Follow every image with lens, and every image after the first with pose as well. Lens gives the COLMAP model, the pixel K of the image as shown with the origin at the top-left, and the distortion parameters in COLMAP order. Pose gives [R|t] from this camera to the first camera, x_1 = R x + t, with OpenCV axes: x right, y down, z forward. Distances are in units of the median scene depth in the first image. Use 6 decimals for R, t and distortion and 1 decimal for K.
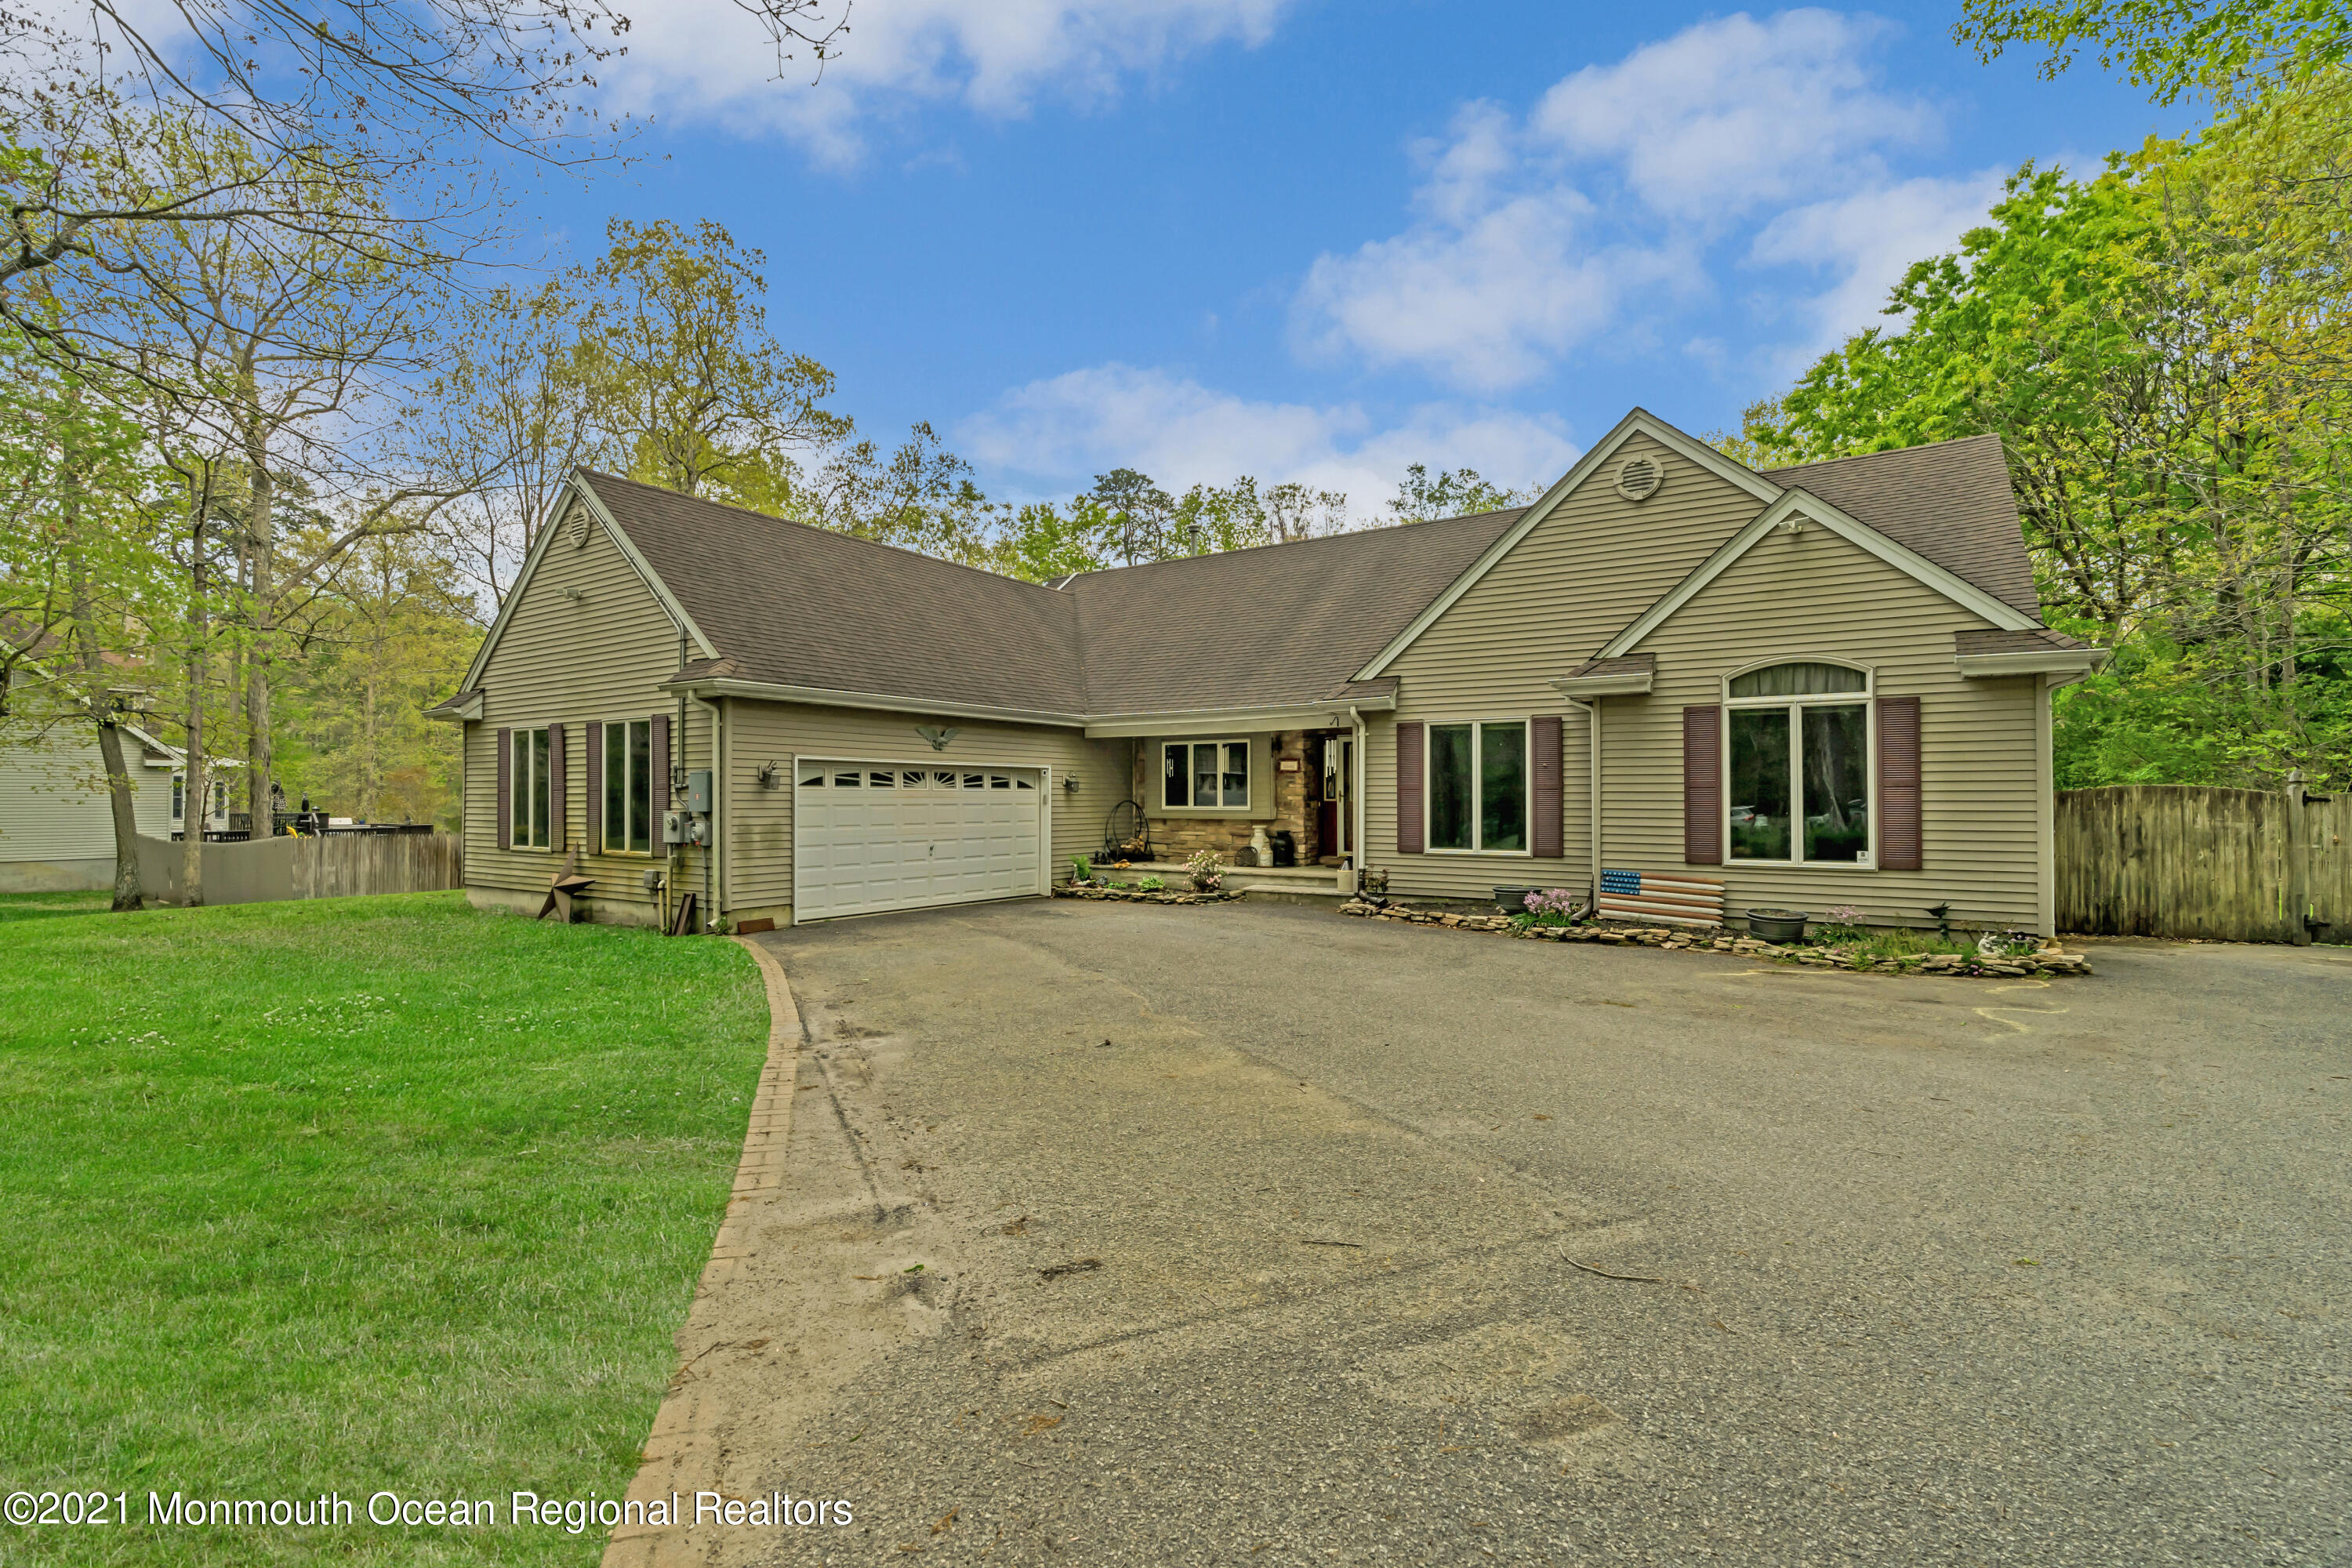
lens RADIAL K [[1060.3, 0, 1176.3], [0, 1060.3, 787.0], [0, 0, 1]] dist [-0.007788, 0.002132]
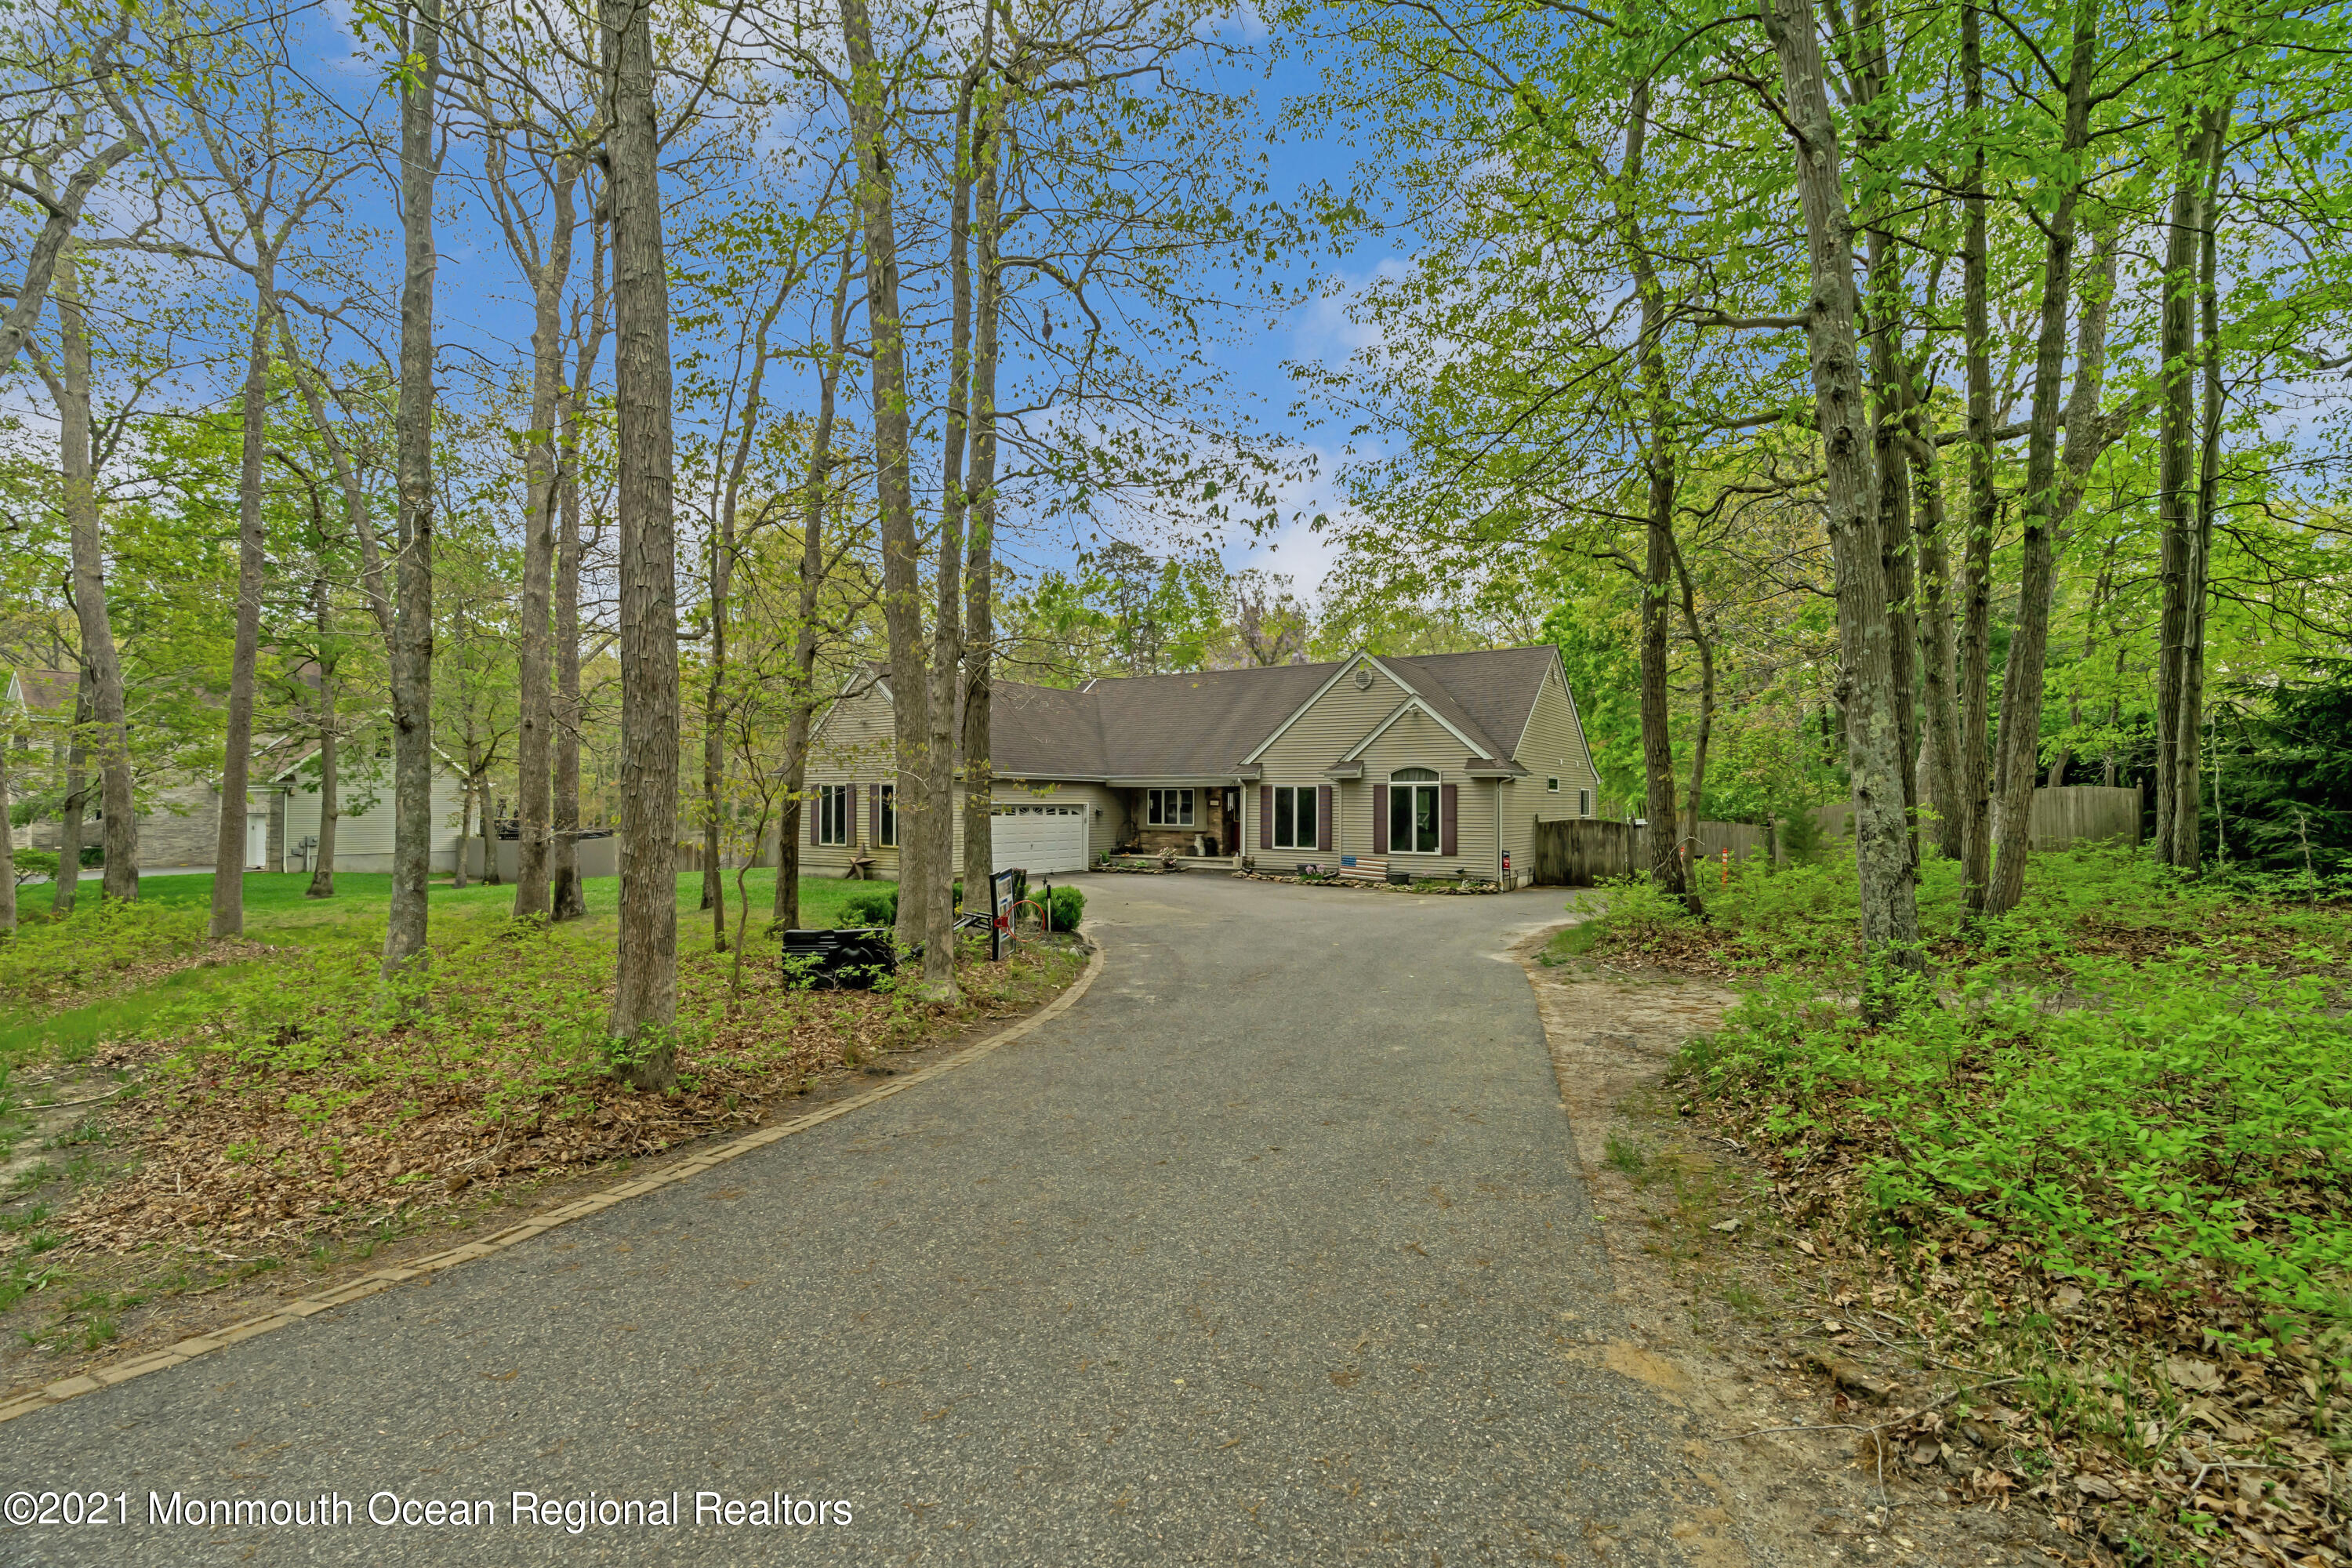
lens RADIAL K [[1060.3, 0, 1169.5], [0, 1060.3, 801.2], [0, 0, 1]] dist [-0.007788, 0.002132]
pose [[0.999985, 0.004690, 0.002873, 0.024794], [-0.004719, 0.999938, 0.010133, -0.050277], [-0.002825, -0.010146, 0.999945, -1.065833]]
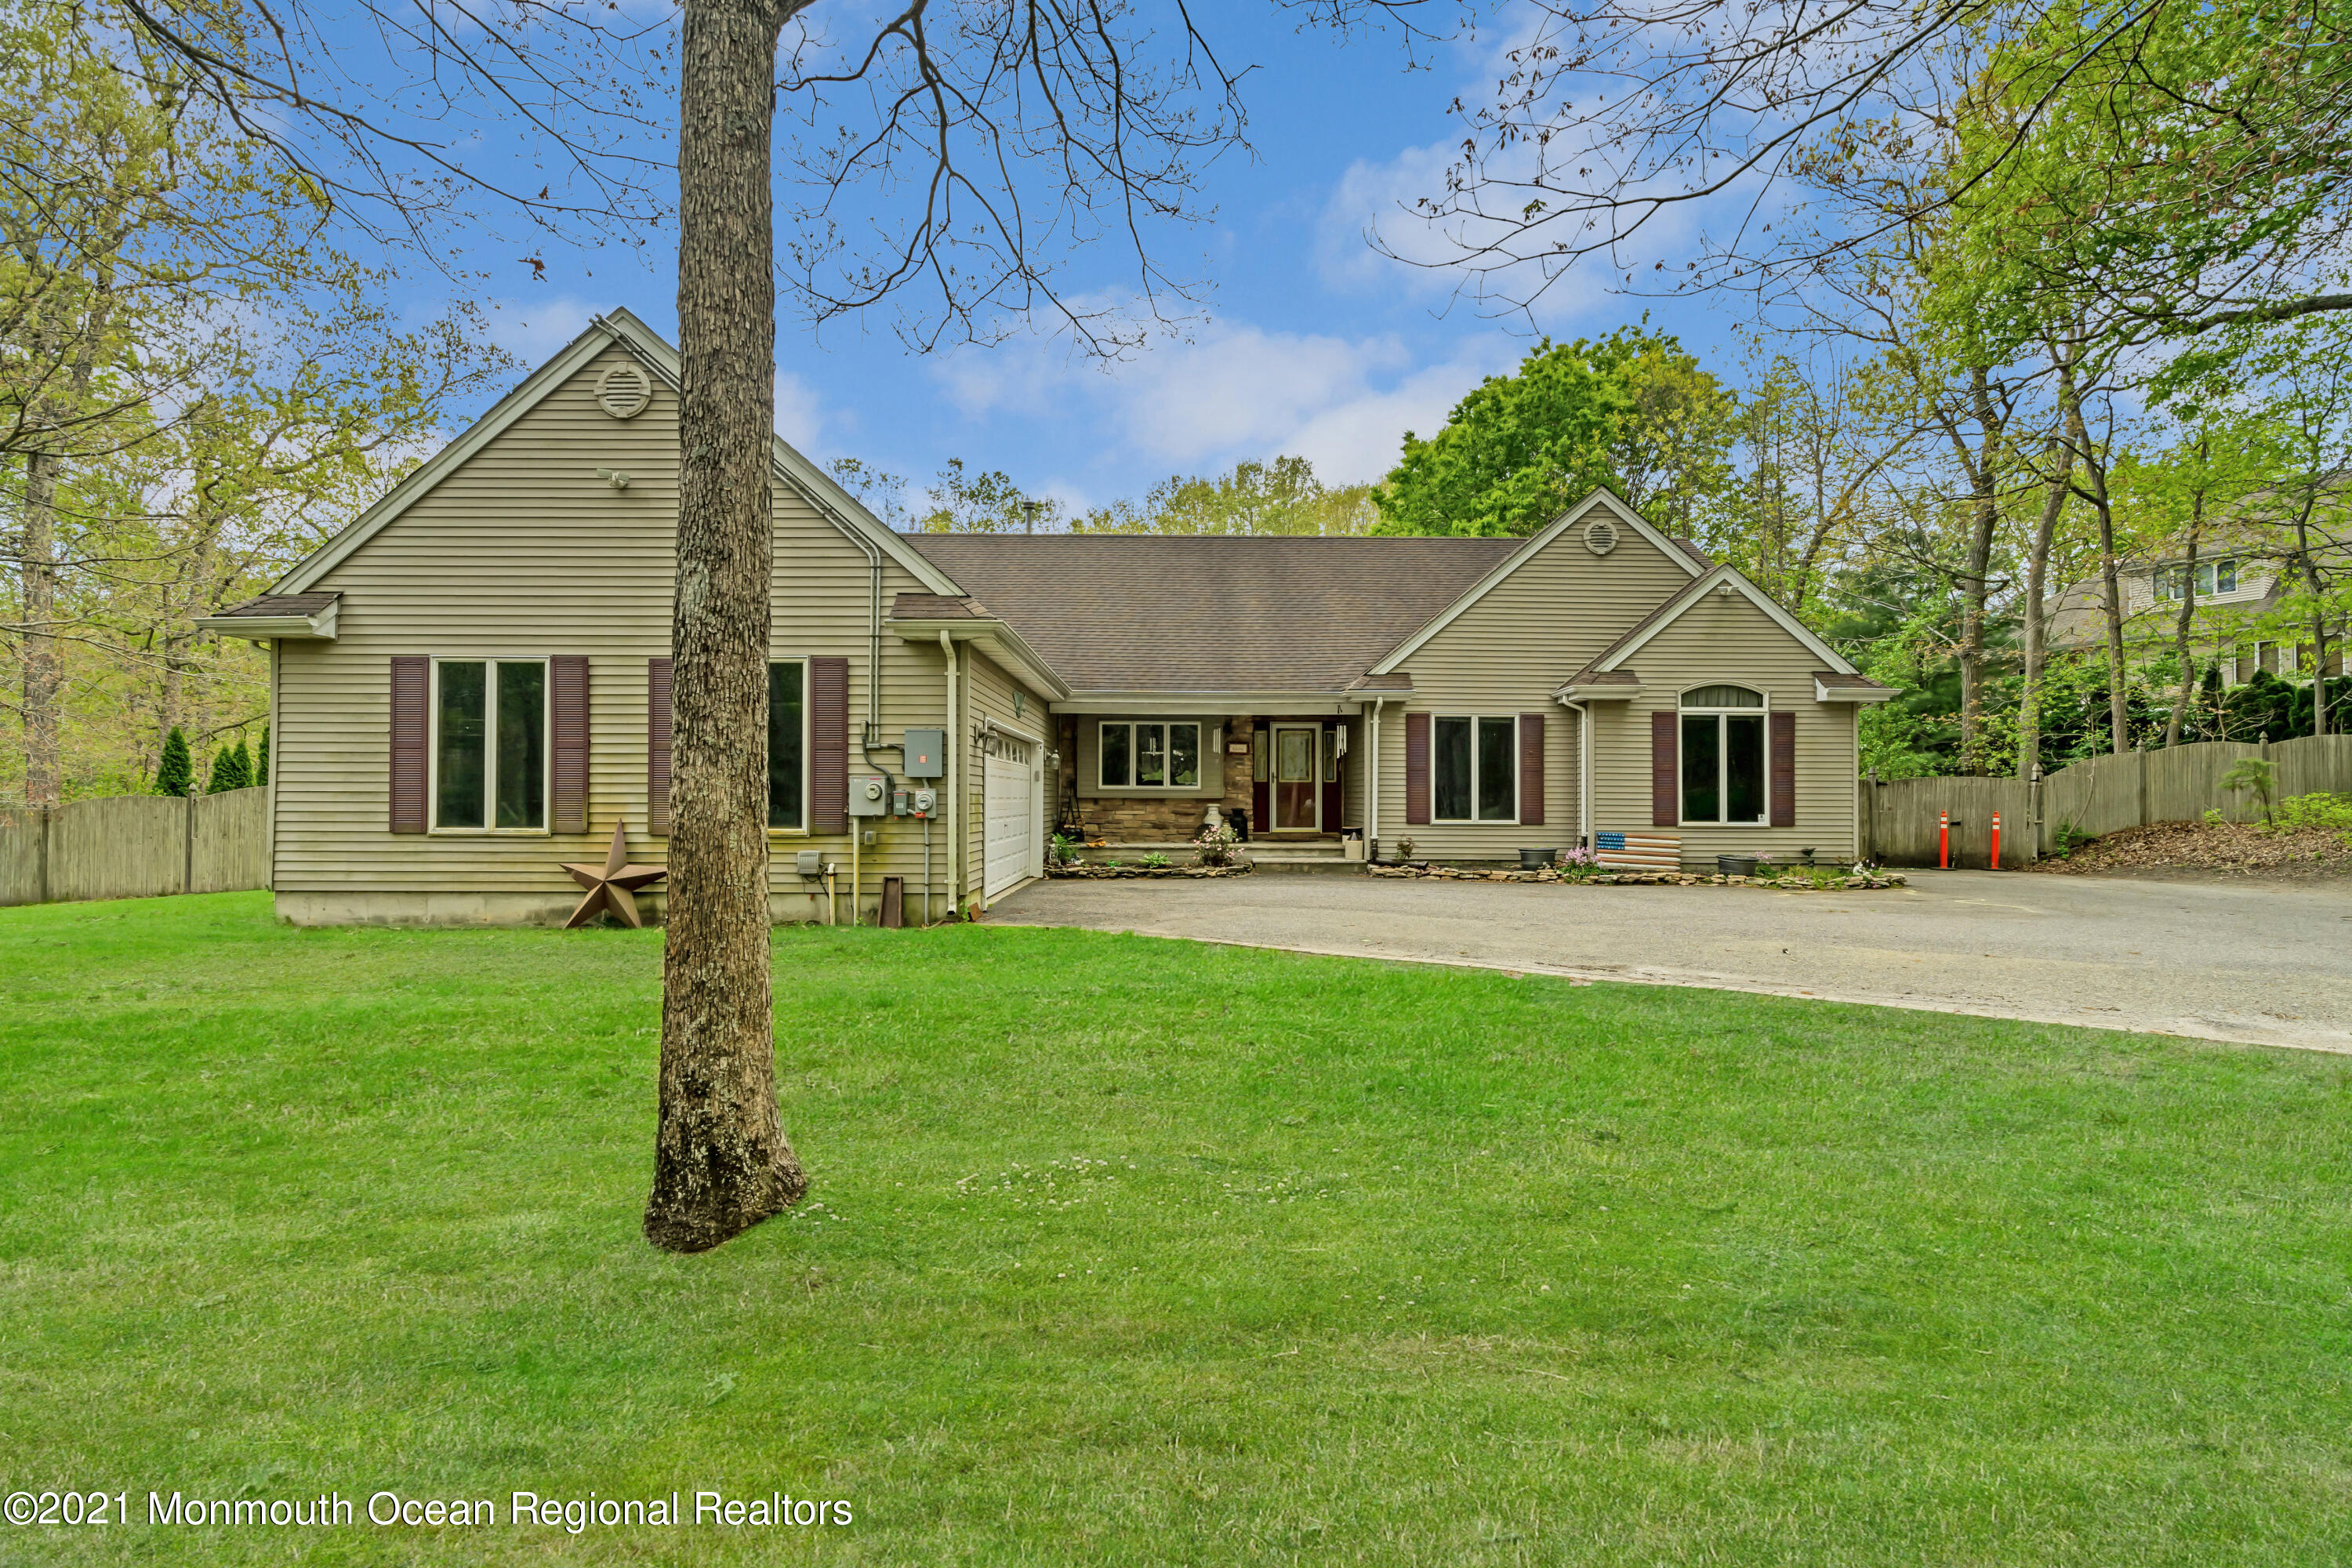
lens RADIAL K [[1060.3, 0, 1183.6], [0, 1060.3, 791.1], [0, 0, 1]] dist [-0.007788, 0.002132]
pose [[0.825532, 0.008819, 0.564287, -0.656099], [-0.012131, 0.999924, 0.002121, 0.026137], [-0.564226, -0.008597, 0.825576, 0.170893]]
